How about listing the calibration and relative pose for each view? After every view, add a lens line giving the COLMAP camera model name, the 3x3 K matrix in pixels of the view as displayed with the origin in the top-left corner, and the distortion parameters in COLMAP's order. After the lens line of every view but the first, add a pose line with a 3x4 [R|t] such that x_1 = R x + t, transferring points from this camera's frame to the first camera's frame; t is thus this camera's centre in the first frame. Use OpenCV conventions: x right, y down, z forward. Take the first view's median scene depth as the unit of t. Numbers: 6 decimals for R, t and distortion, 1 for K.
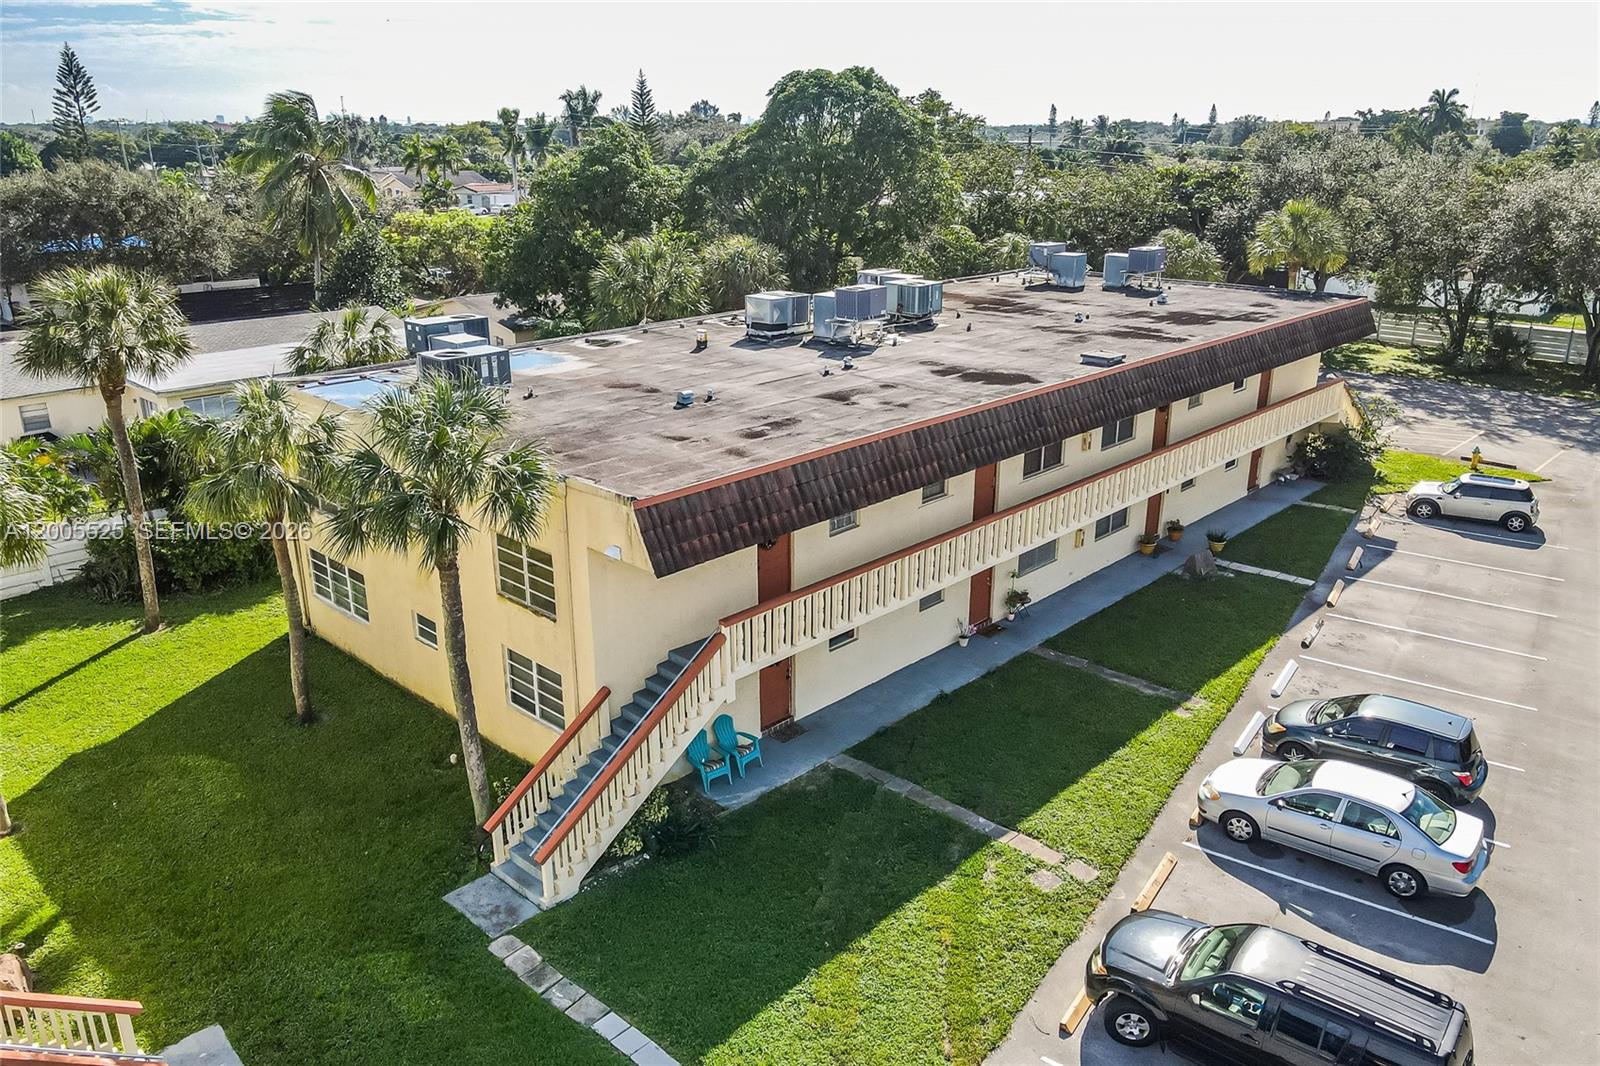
lens RADIAL K [[1176.0, 0, 798.3], [0, 1176.0, 518.1], [0, 0, 1]] dist [0.003192, -0.000676]
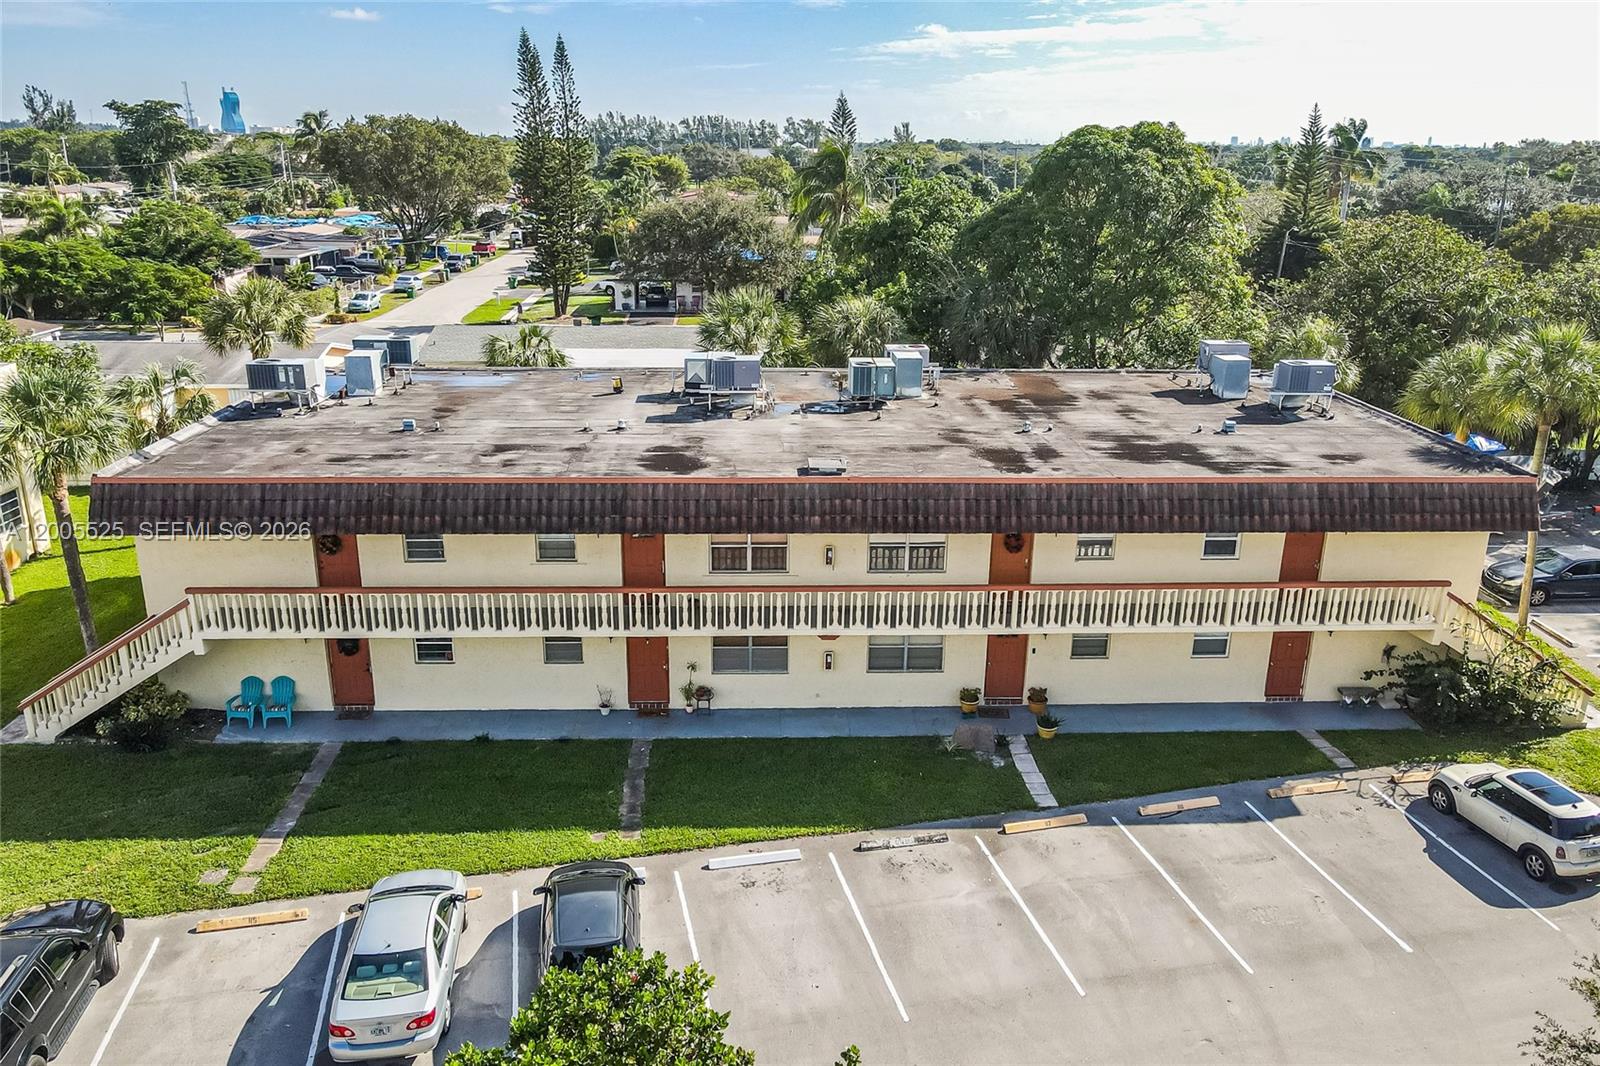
lens RADIAL K [[1198.4, 0, 800.0], [0, 1198.4, 533.0], [0, 0, 1]] dist [0.003076, 0.002877]
pose [[0.711399, 0.216458, -0.668623, 0.798180], [-0.223095, 0.971734, 0.077218, -0.138720], [0.666438, 0.094233, 0.739581, 0.297973]]
